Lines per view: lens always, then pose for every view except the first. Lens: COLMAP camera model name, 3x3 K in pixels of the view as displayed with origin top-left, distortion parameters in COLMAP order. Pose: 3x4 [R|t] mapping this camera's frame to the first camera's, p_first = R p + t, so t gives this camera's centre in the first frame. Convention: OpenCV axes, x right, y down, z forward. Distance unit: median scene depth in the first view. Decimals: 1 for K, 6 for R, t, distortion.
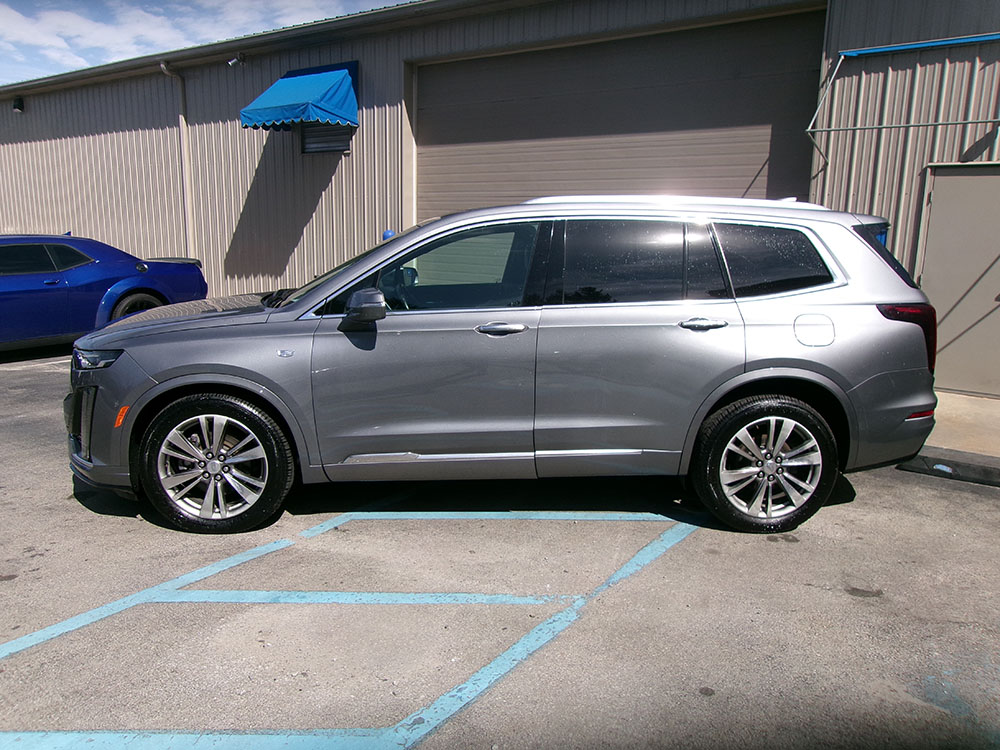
lens RADIAL K [[775.8, 0, 496.2], [0, 775.8, 370.7], [0, 0, 1]] dist [0.005579, 0.015225]
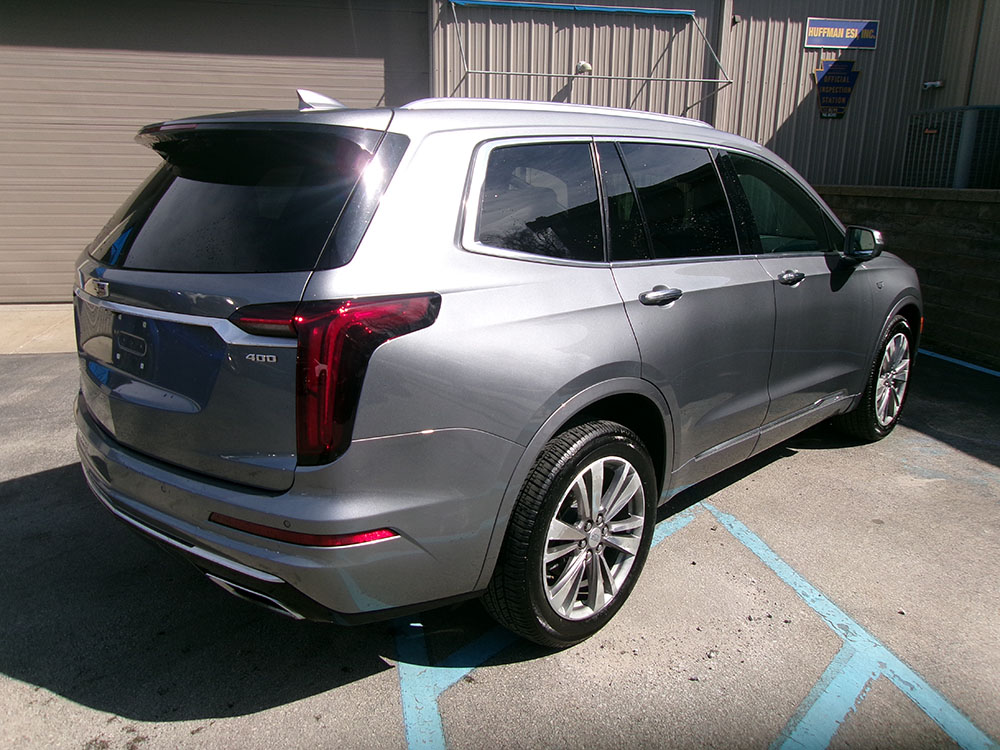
lens RADIAL K [[775.8, 0, 496.2], [0, 775.8, 370.7], [0, 0, 1]] dist [0.005579, 0.015225]
pose [[0.674414, -0.193401, 0.712574, -0.306378], [0.137892, 0.981097, 0.135774, -0.029818], [-0.725363, 0.006690, 0.688334, 0.165465]]
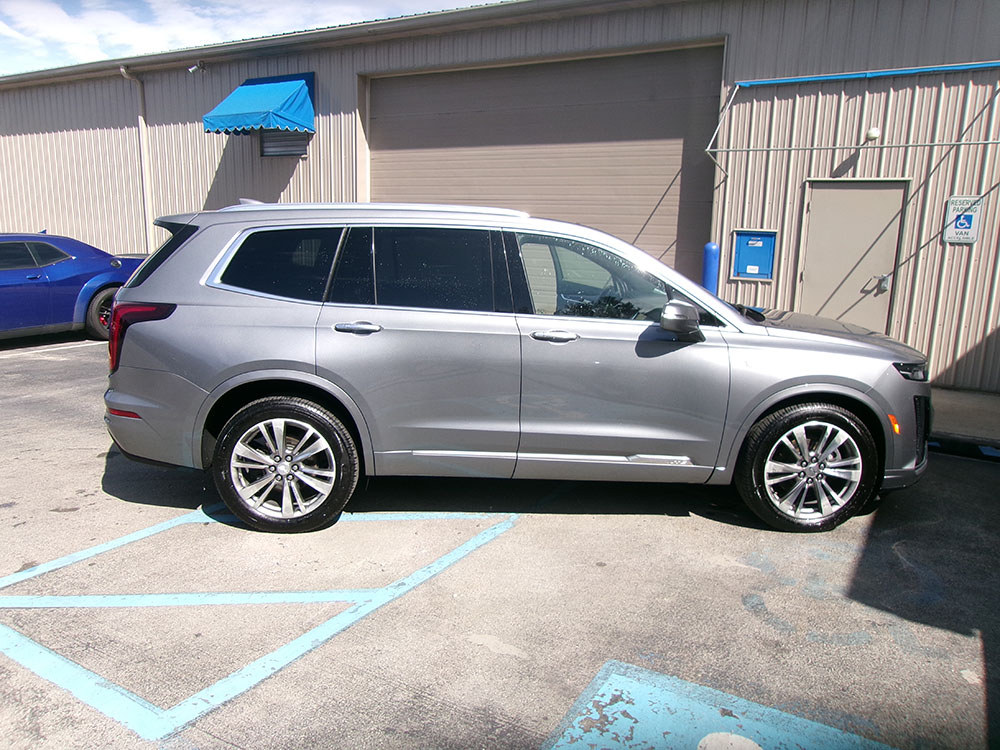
lens RADIAL K [[785.9, 0, 500.0], [0, 785.9, 375.0], [0, 0, 1]] dist [-0.028017, 0.068591]
pose [[0.997141, -0.009683, 0.074943, -0.006282], [0.008692, 0.999871, 0.013536, 0.011952], [-0.075064, -0.012846, 0.997096, -0.127508]]
